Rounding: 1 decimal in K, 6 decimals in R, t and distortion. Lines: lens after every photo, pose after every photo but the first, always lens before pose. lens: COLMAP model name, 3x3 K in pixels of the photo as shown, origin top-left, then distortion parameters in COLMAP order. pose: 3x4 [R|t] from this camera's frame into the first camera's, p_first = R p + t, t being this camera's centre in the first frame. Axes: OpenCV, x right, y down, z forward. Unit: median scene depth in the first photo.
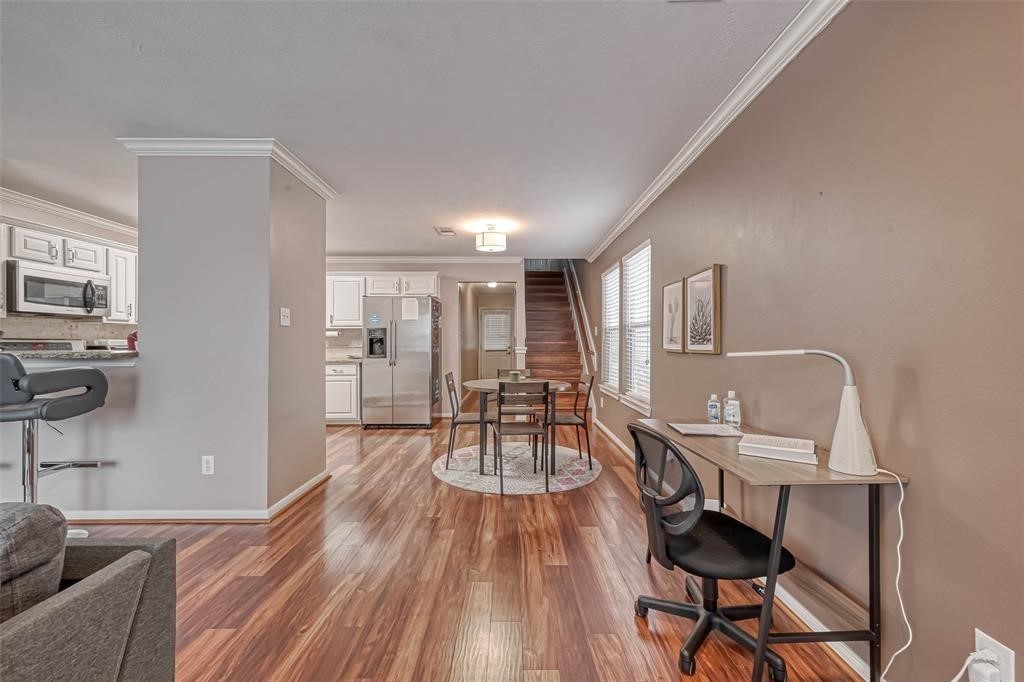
lens RADIAL K [[411.8, 0, 506.1], [0, 411.8, 340.0], [0, 0, 1]] dist [-0.000443, -0.000126]
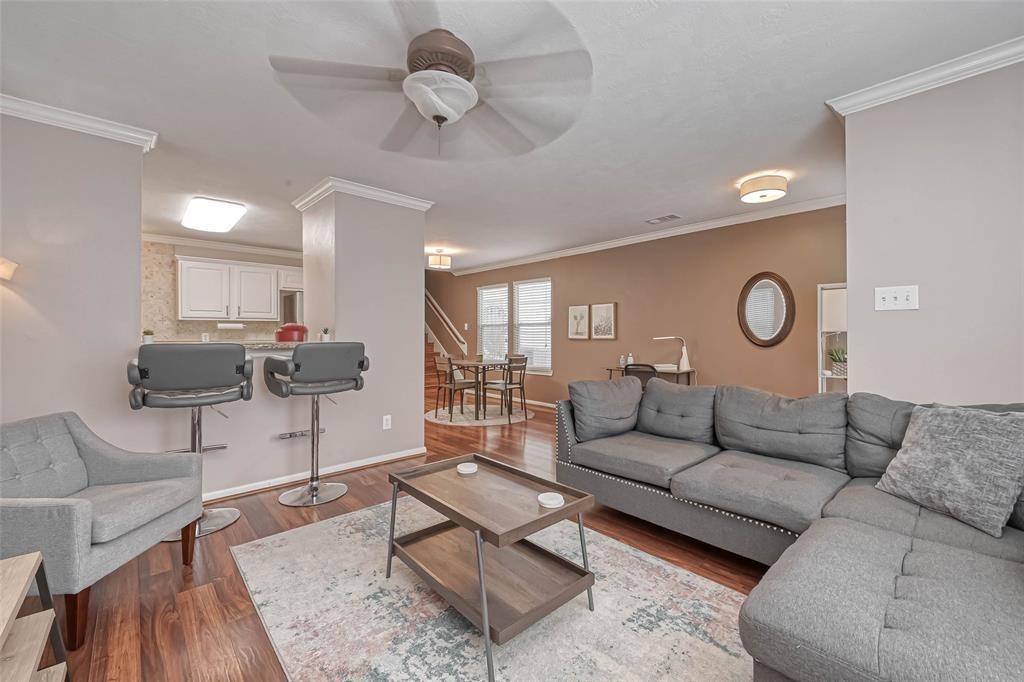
lens RADIAL K [[411.8, 0, 522.1], [0, 411.8, 336.7], [0, 0, 1]] dist [-0.000443, -0.000126]
pose [[0.728816, -0.003846, 0.684699, -0.882624], [-0.003115, 0.999955, 0.008932, -0.000955], [-0.684703, -0.008643, 0.728771, -0.219441]]
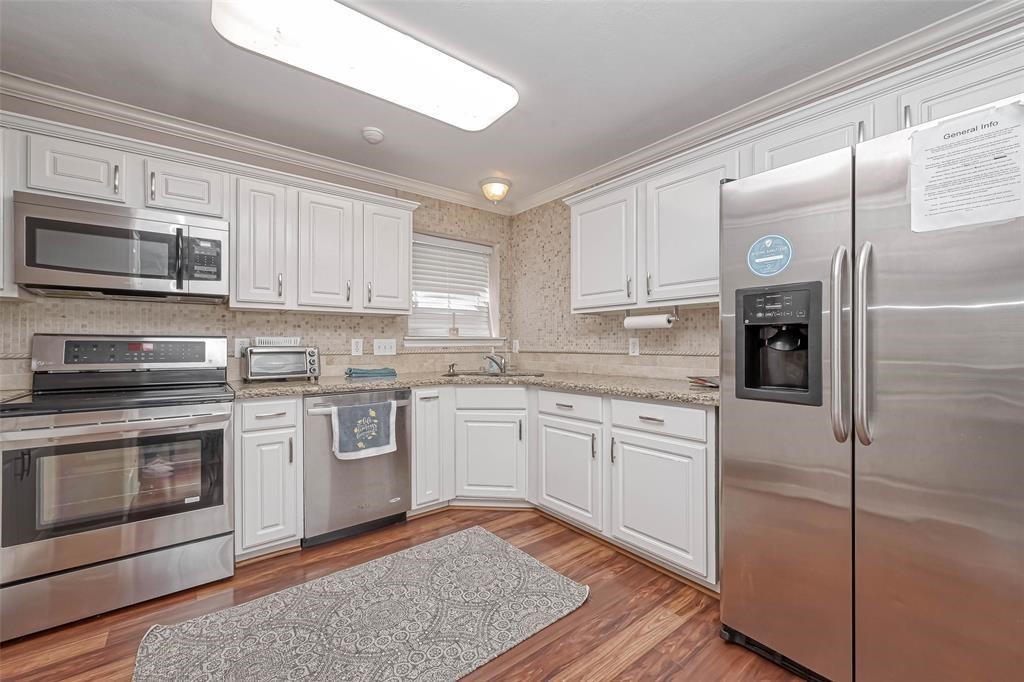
lens RADIAL K [[411.8, 0, 504.0], [0, 411.8, 341.6], [0, 0, 1]] dist [-0.000443, -0.000126]
pose [[0.617472, -0.001849, -0.786591, -0.294349], [0.002633, 0.999996, -0.000284, 0.007683], [0.786589, -0.001895, 0.617475, 0.960879]]
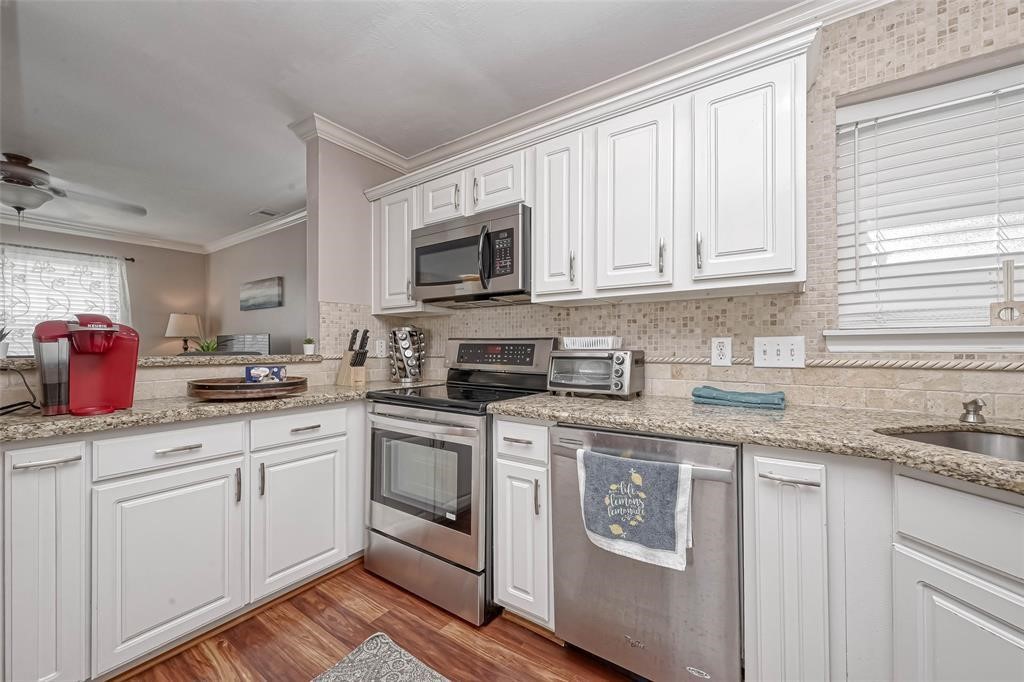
lens RADIAL K [[411.8, 0, 515.5], [0, 411.8, 343.4], [0, 0, 1]] dist [-0.000443, -0.000126]
pose [[-0.554251, -0.002496, -0.832346, -0.567575], [0.007266, 0.999943, -0.007838, 0.010128], [0.832318, -0.010392, -0.554201, 1.274193]]
